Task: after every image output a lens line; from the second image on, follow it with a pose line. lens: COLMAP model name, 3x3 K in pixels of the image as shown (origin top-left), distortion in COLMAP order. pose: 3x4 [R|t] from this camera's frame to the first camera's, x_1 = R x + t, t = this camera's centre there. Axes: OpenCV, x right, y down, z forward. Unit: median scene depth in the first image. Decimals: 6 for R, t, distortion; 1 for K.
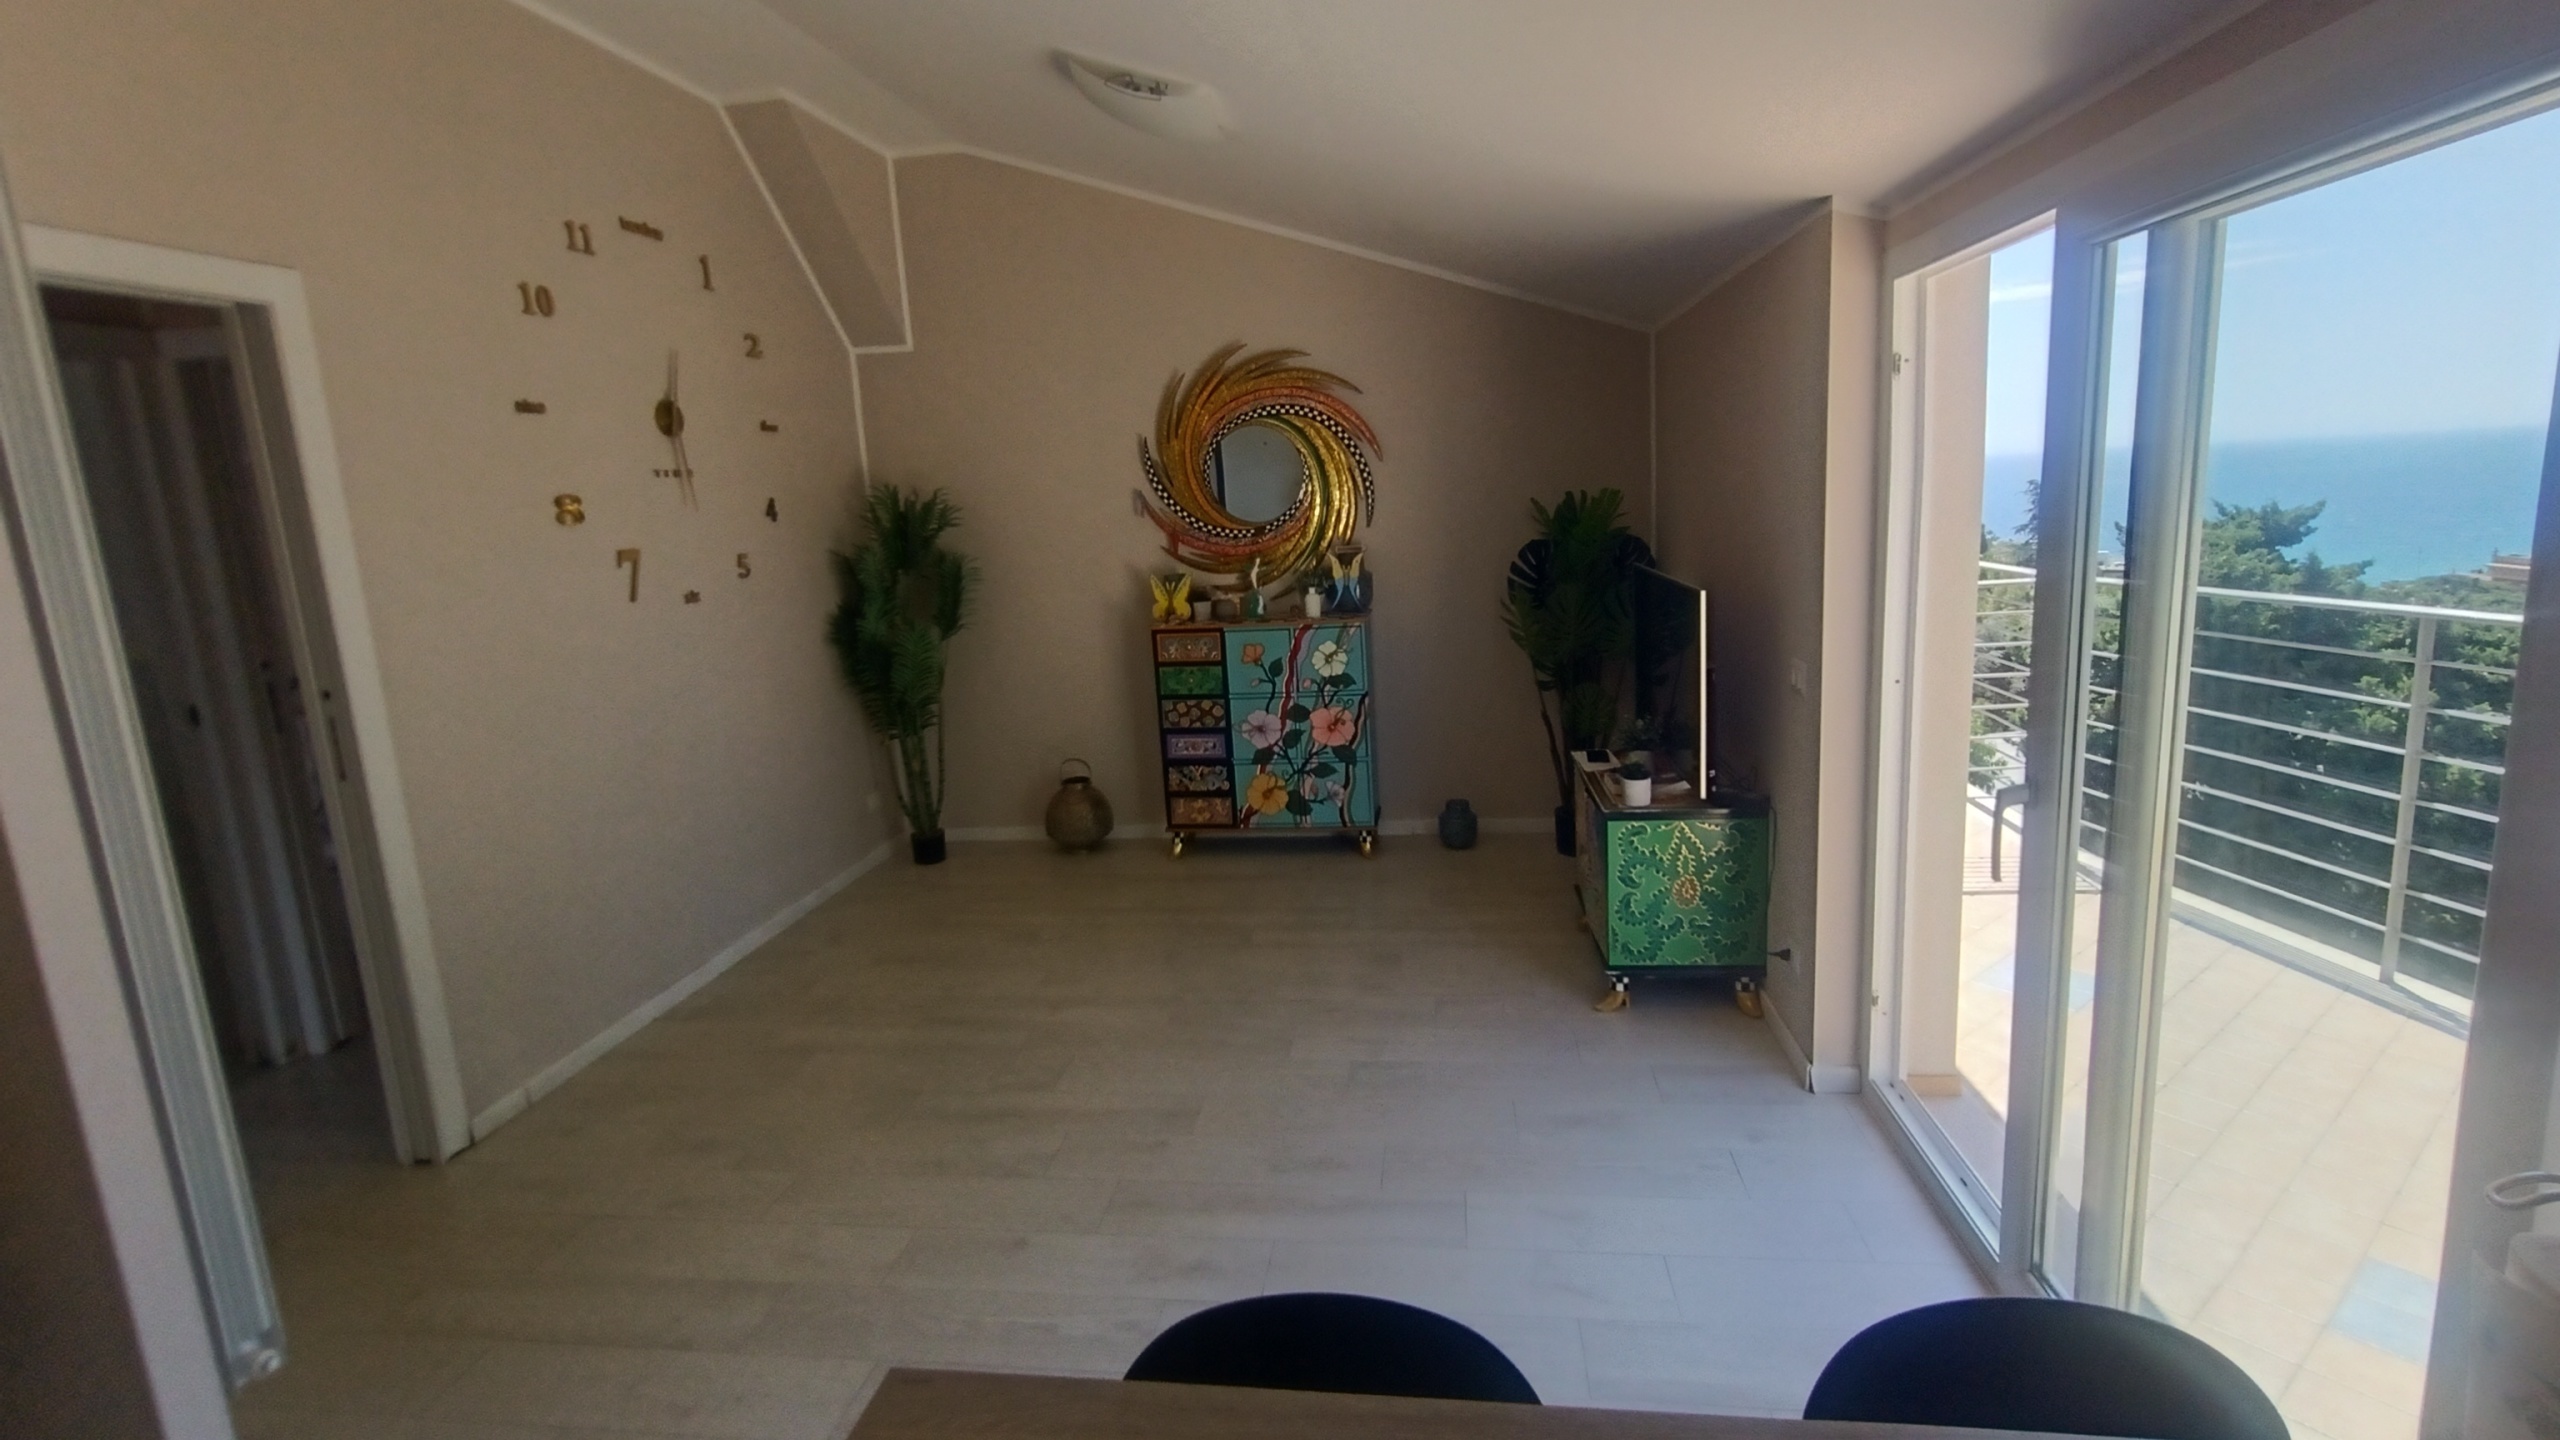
lens RADIAL K [[1161.0, 0, 1203.6], [0, 1161.0, 689.0], [0, 0, 1]] dist [-0.037355, 0.000666]
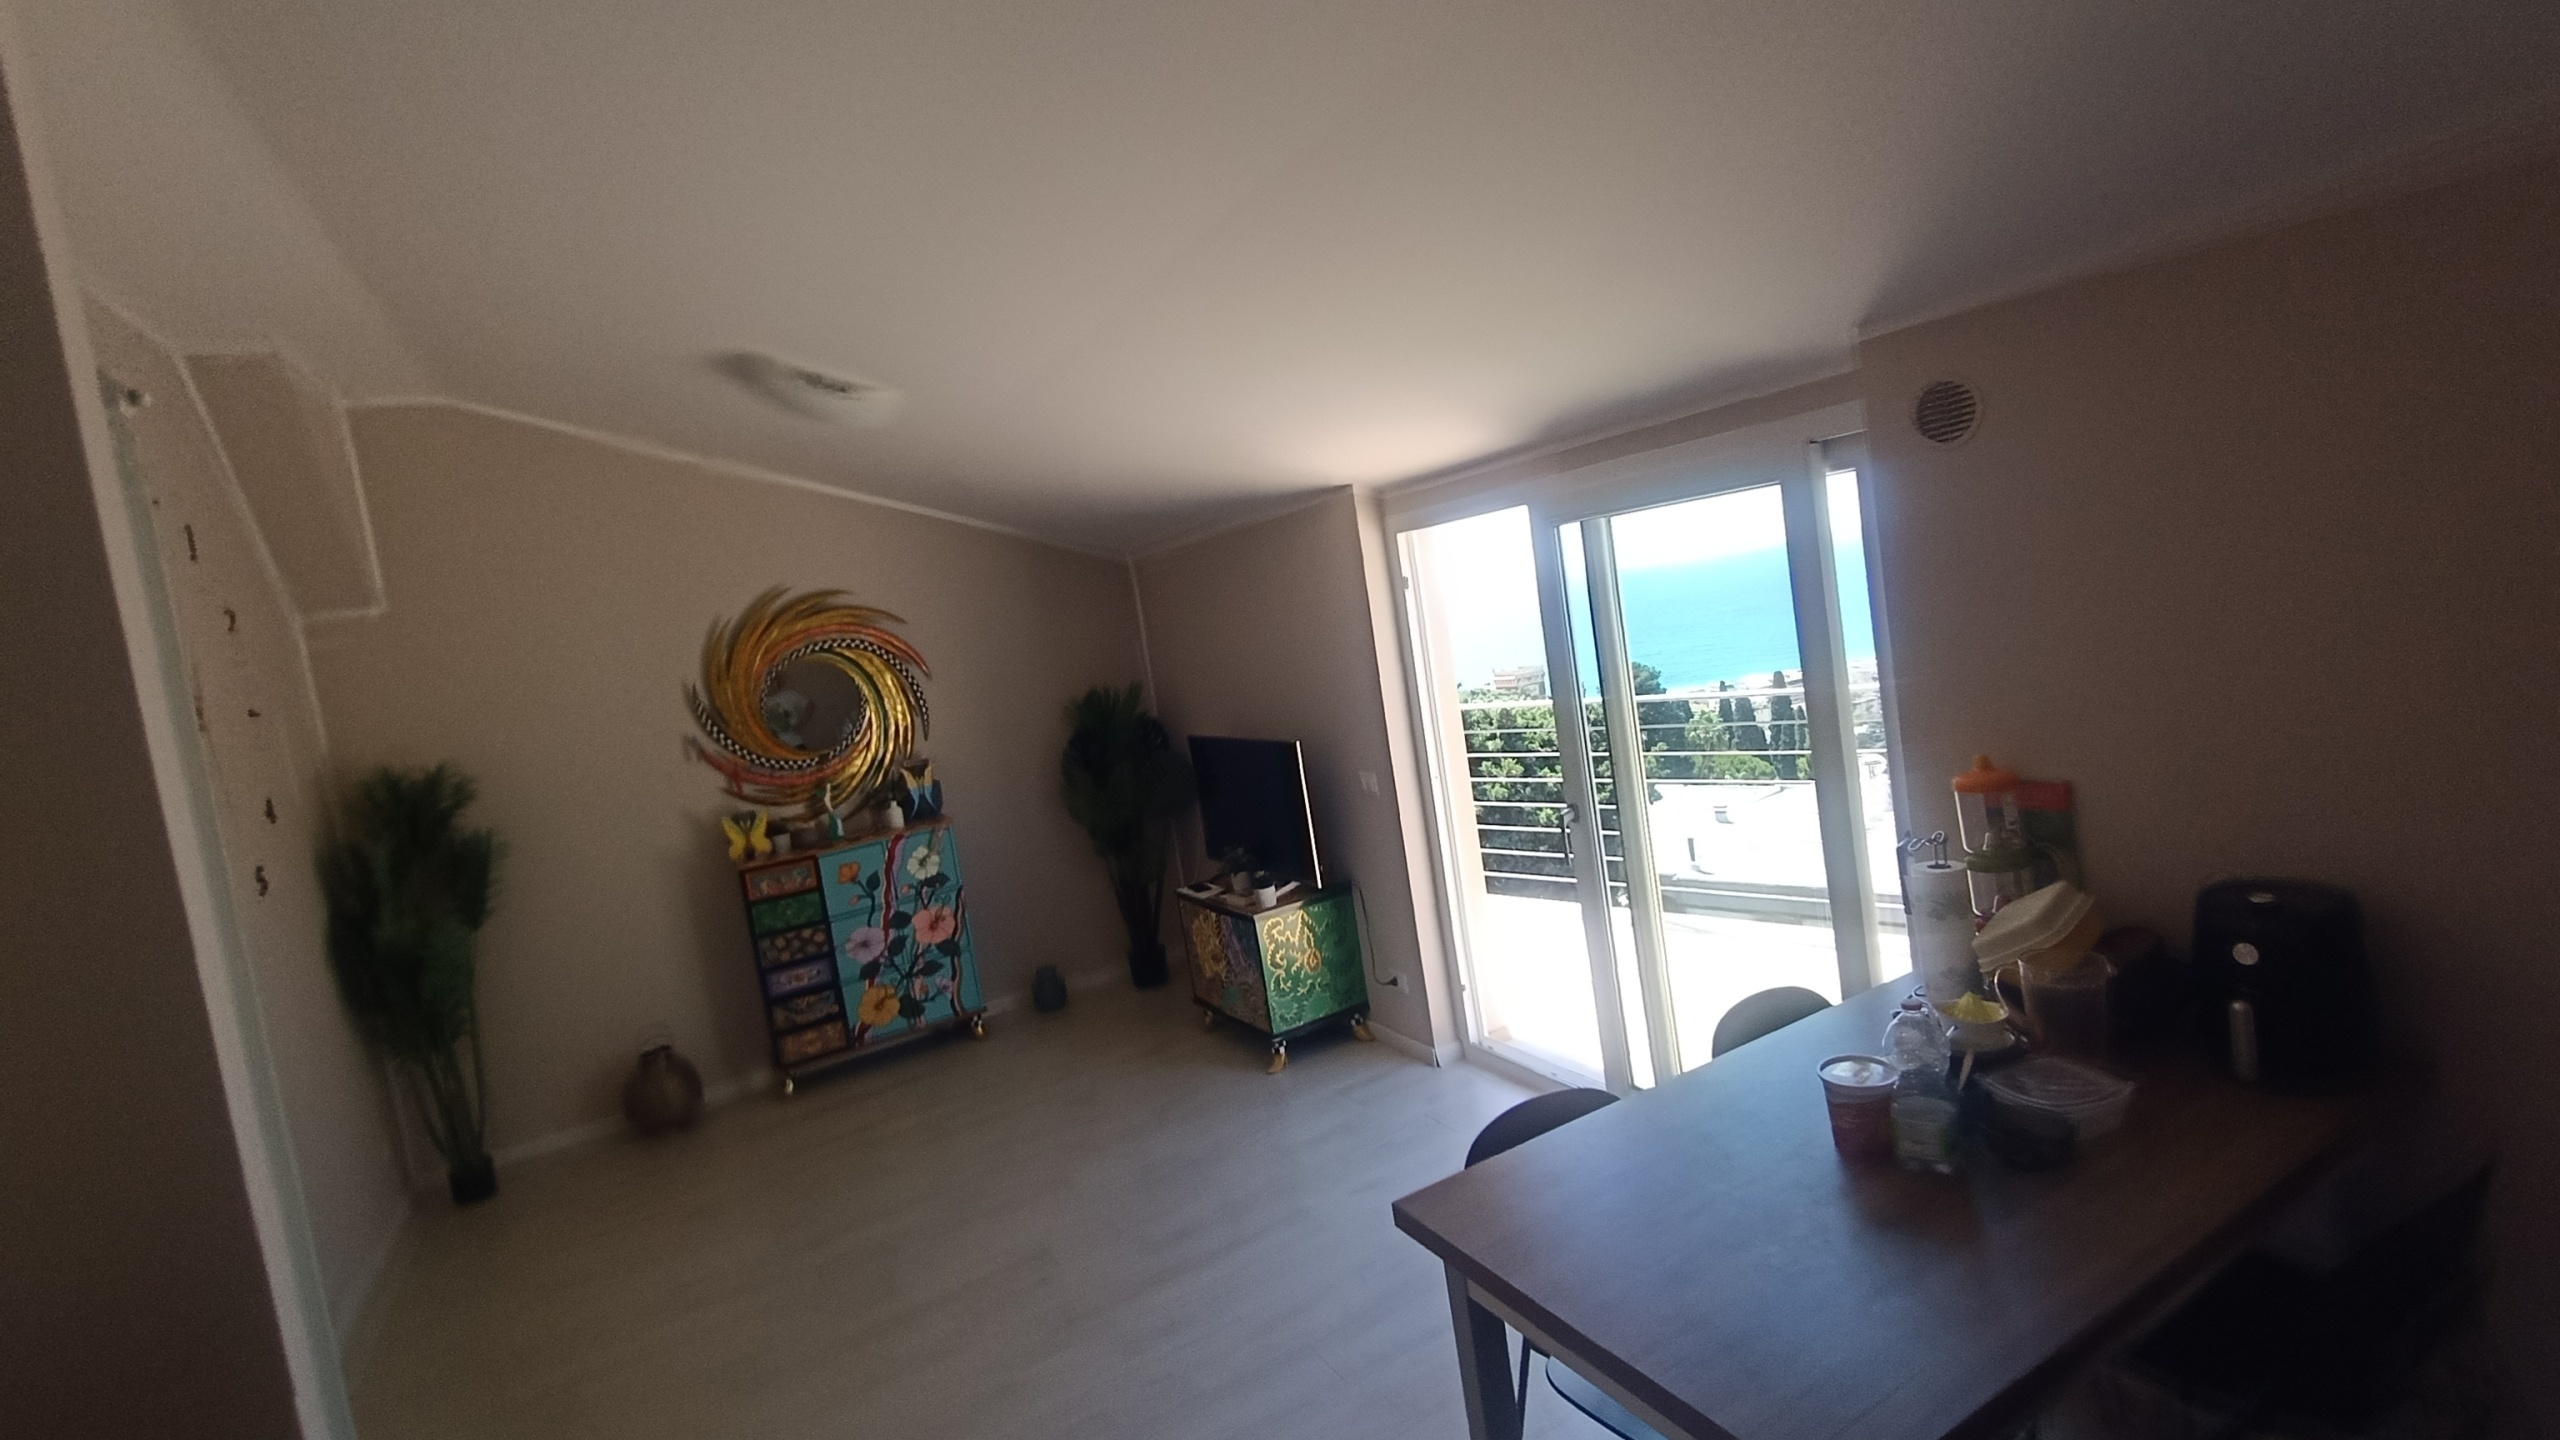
lens RADIAL K [[1166.1, 0, 1281.0], [0, 1166.1, 673.2], [0, 0, 1]] dist [-0.028700, 0.000009]
pose [[0.786334, -0.100793, 0.609524, -0.267262], [0.212420, 0.970559, -0.113544, -0.003733], [-0.580135, 0.218759, 0.784594, -0.083095]]
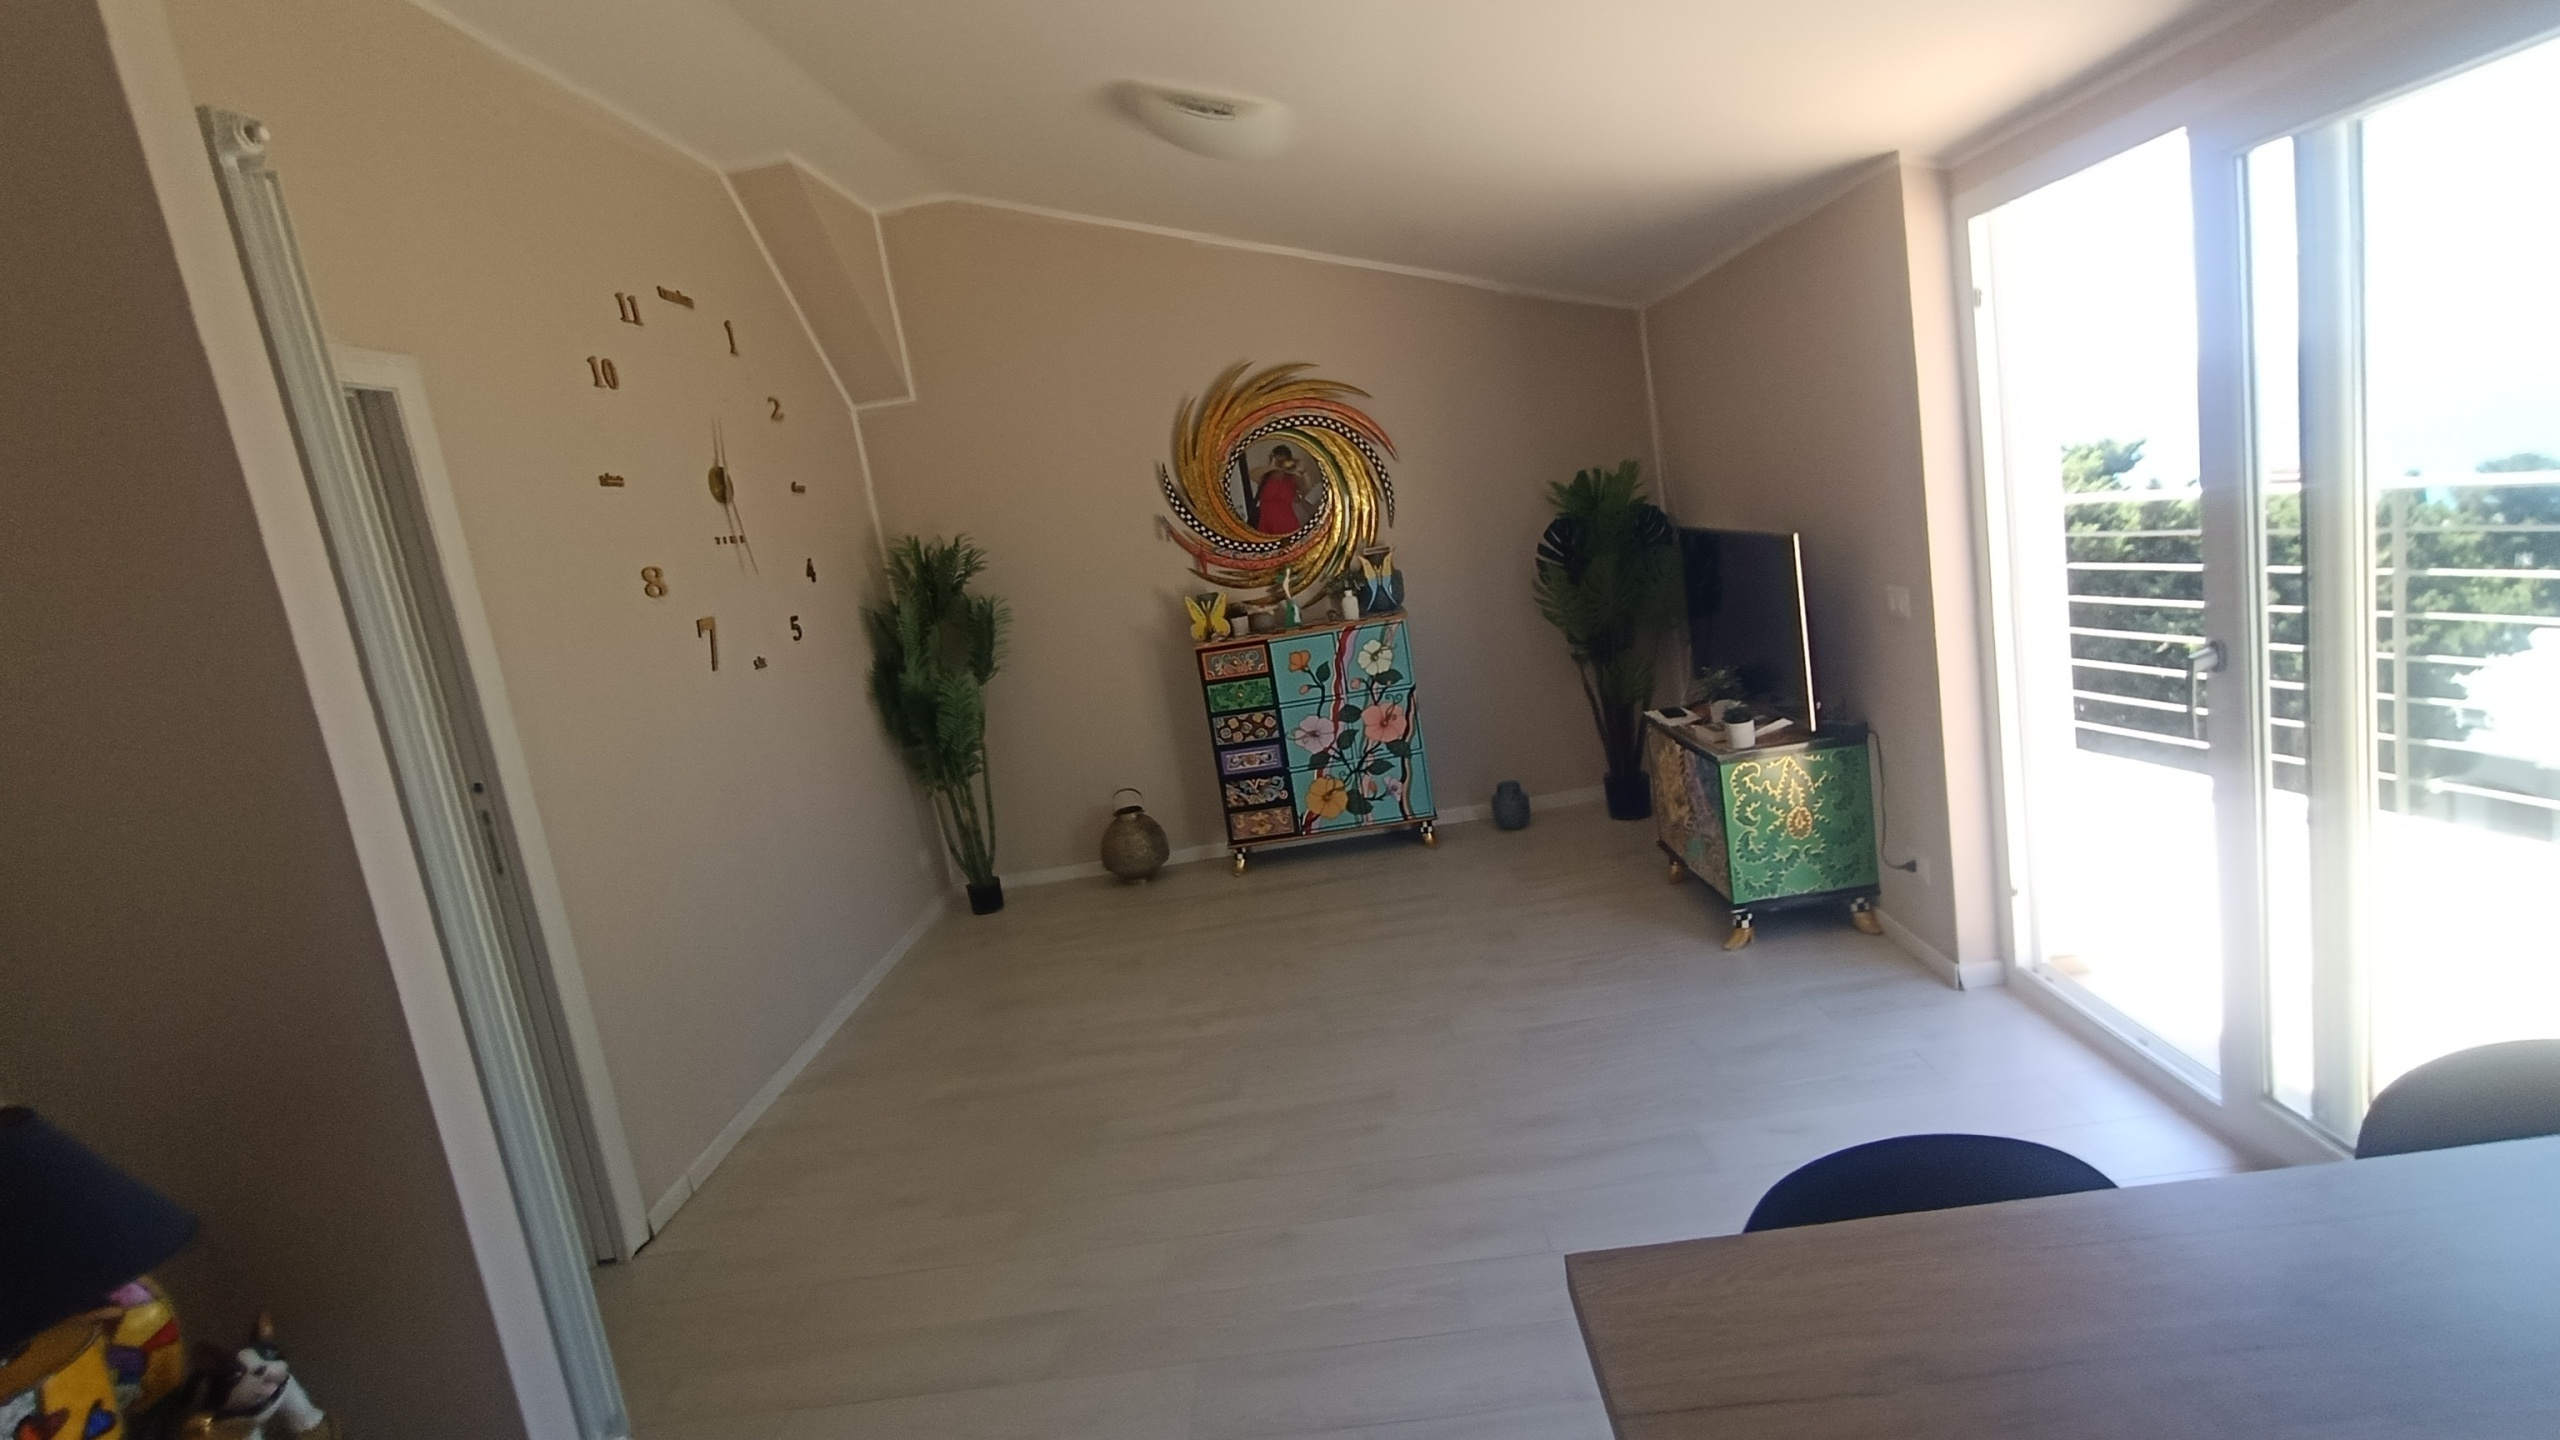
lens RADIAL K [[1161.0, 0, 1203.6], [0, 1161.0, 689.0], [0, 0, 1]] dist [-0.037355, 0.000666]
pose [[0.990182, -0.118628, 0.073941, -0.117091], [0.120995, 0.992247, -0.028378, 0.012429], [-0.070002, 0.037045, 0.996859, -0.005331]]
